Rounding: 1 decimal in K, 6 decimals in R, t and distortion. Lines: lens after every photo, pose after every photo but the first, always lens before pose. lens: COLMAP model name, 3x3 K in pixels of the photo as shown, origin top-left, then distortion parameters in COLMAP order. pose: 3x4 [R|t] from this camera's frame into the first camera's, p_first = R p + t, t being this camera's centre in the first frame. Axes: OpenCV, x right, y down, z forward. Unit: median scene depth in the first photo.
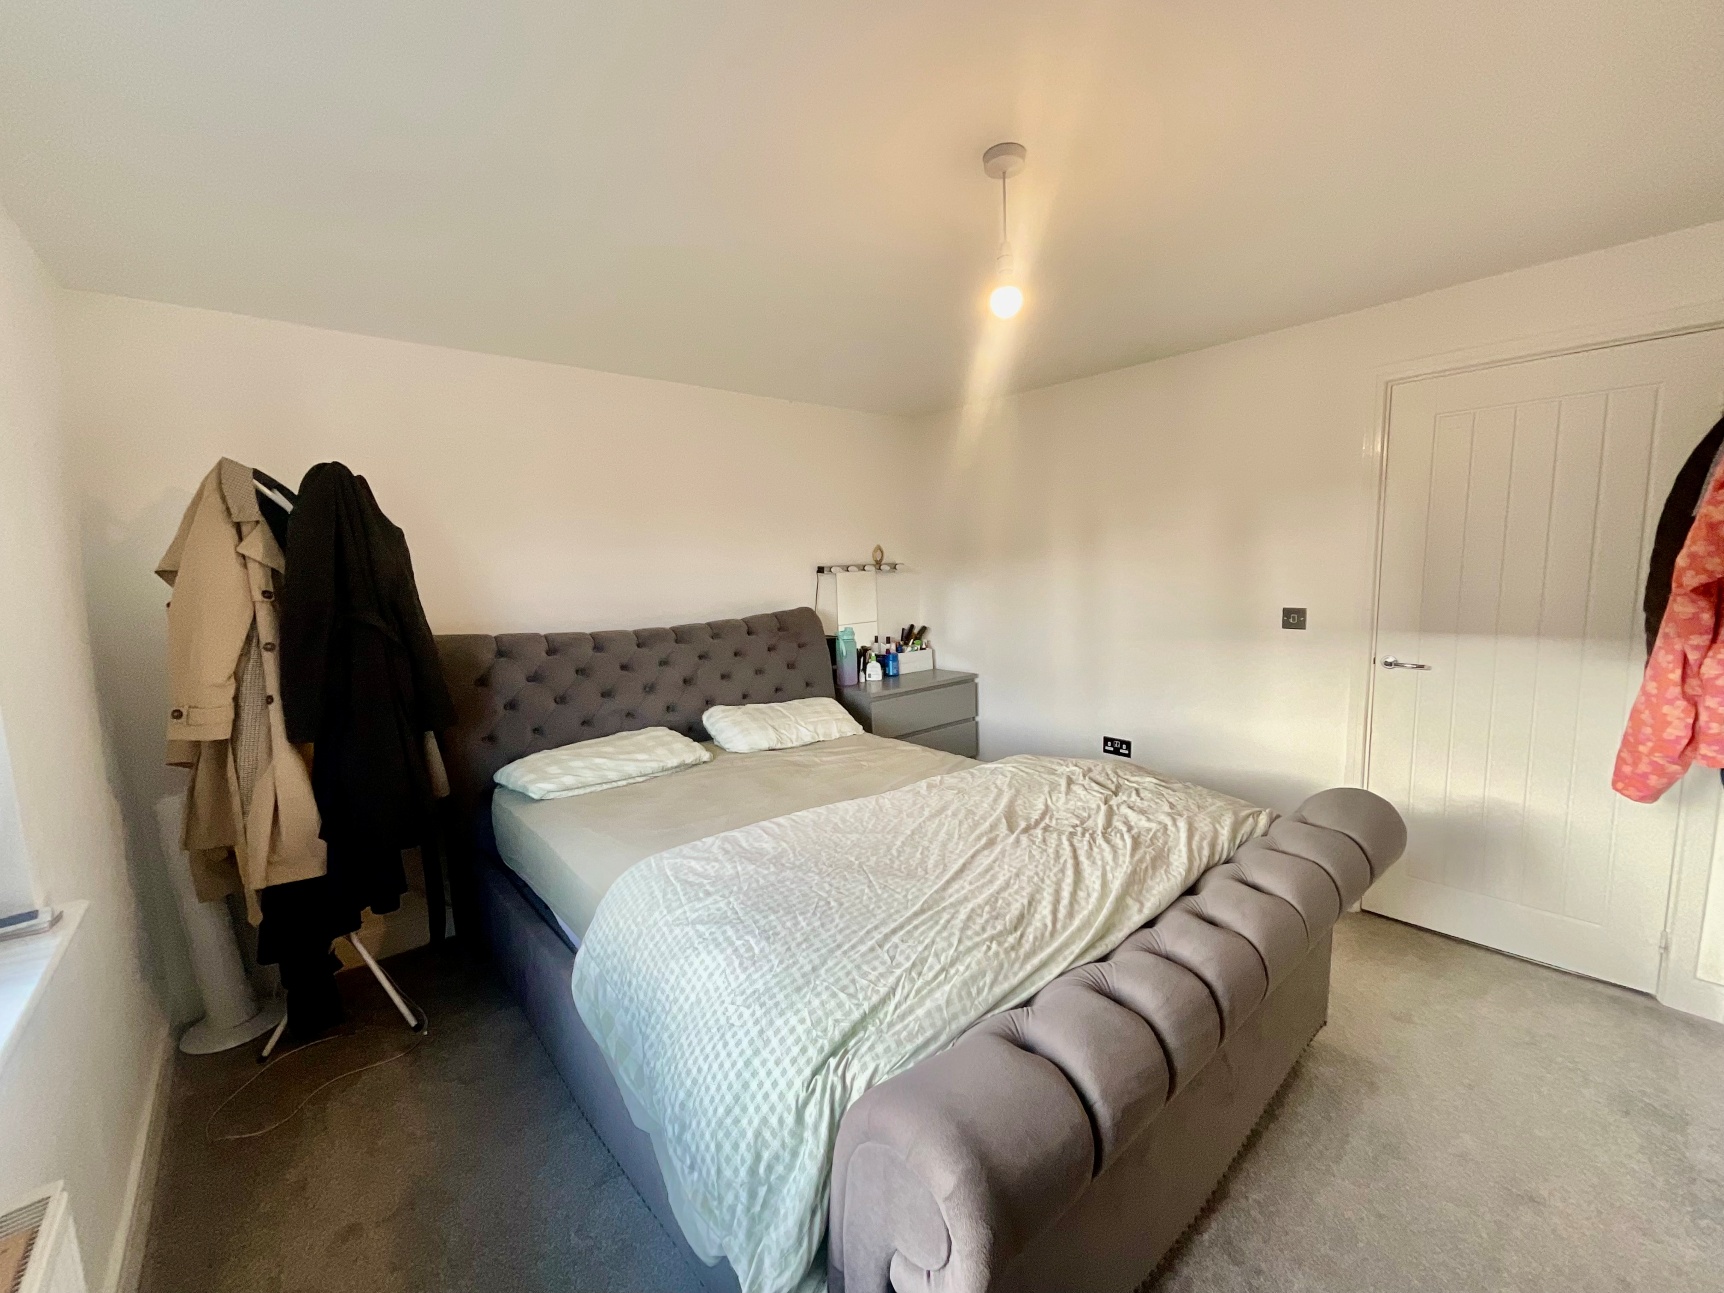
lens RADIAL K [[696.7, 0, 863.4], [0, 696.7, 647.5], [0, 0, 1]] dist [-0.001313, 0.000184]
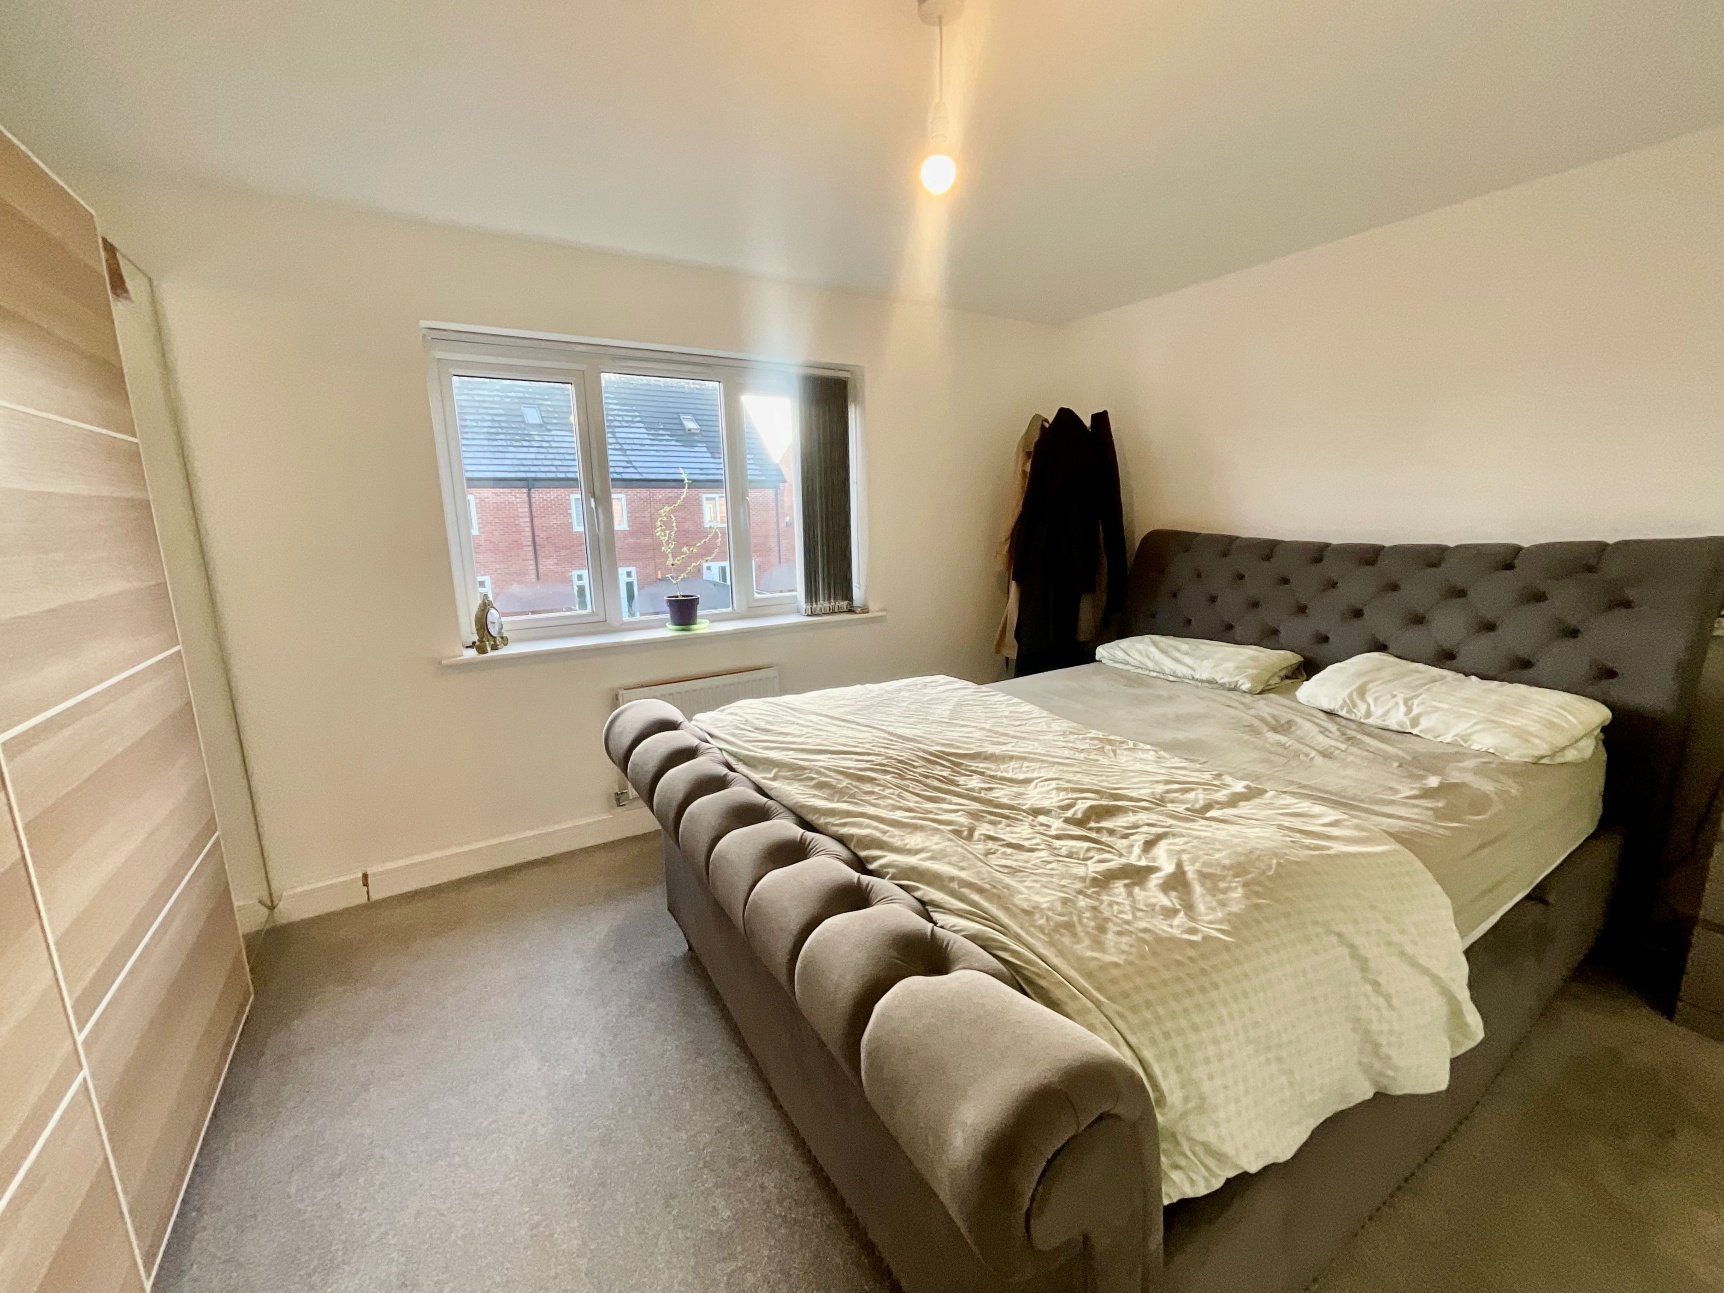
lens RADIAL K [[696.7, 0, 863.4], [0, 696.7, 647.5], [0, 0, 1]] dist [-0.001313, 0.000184]
pose [[-0.151806, 0.224290, -0.962626, 0.771683], [-0.093612, 0.966273, 0.239902, -0.066077], [0.983967, 0.126532, -0.125690, 0.687389]]
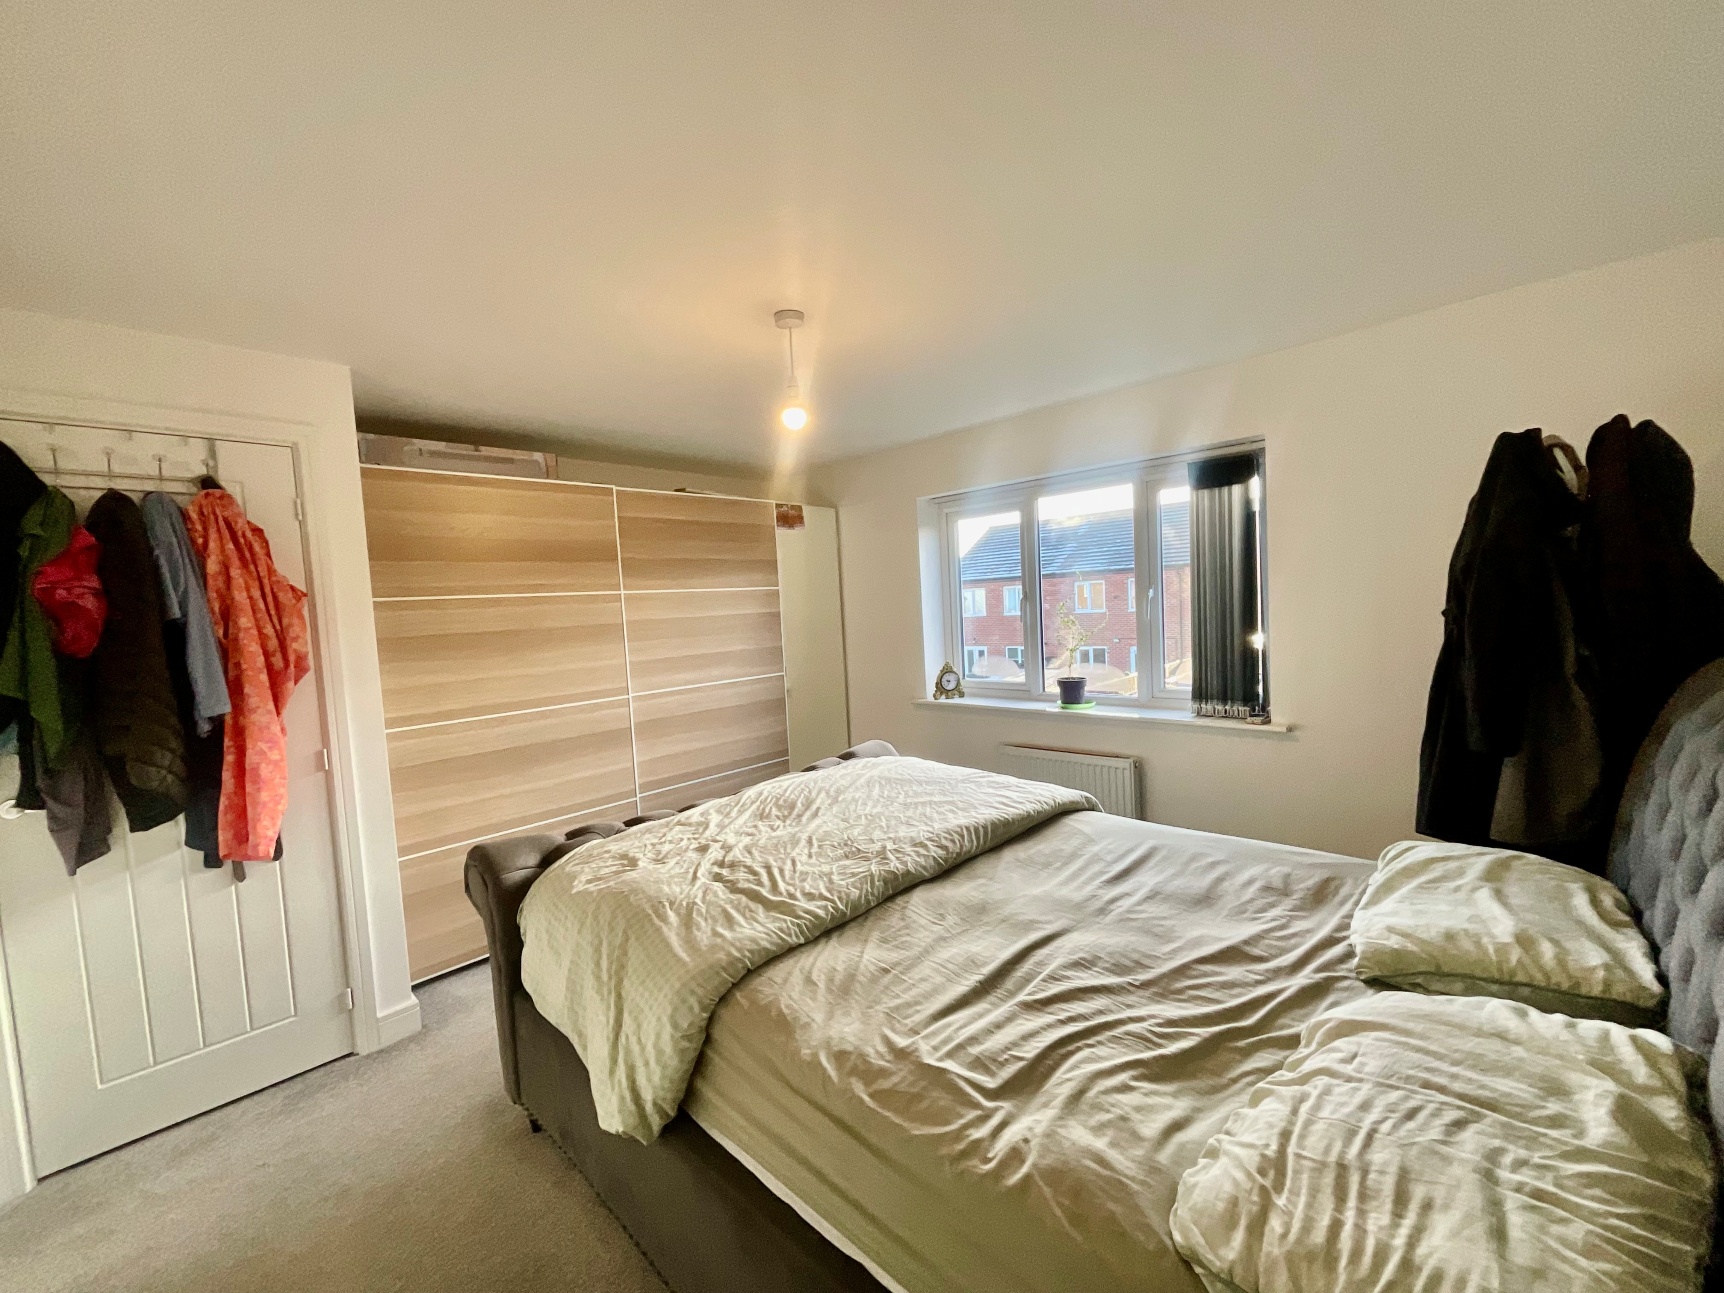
lens RADIAL K [[696.7, 0, 863.4], [0, 696.7, 647.5], [0, 0, 1]] dist [-0.001313, 0.000184]
pose [[-0.991449, 0.094977, -0.089487, 0.142443], [0.076963, 0.979384, 0.186772, -0.189273], [0.105381, 0.178288, -0.978319, 1.550885]]
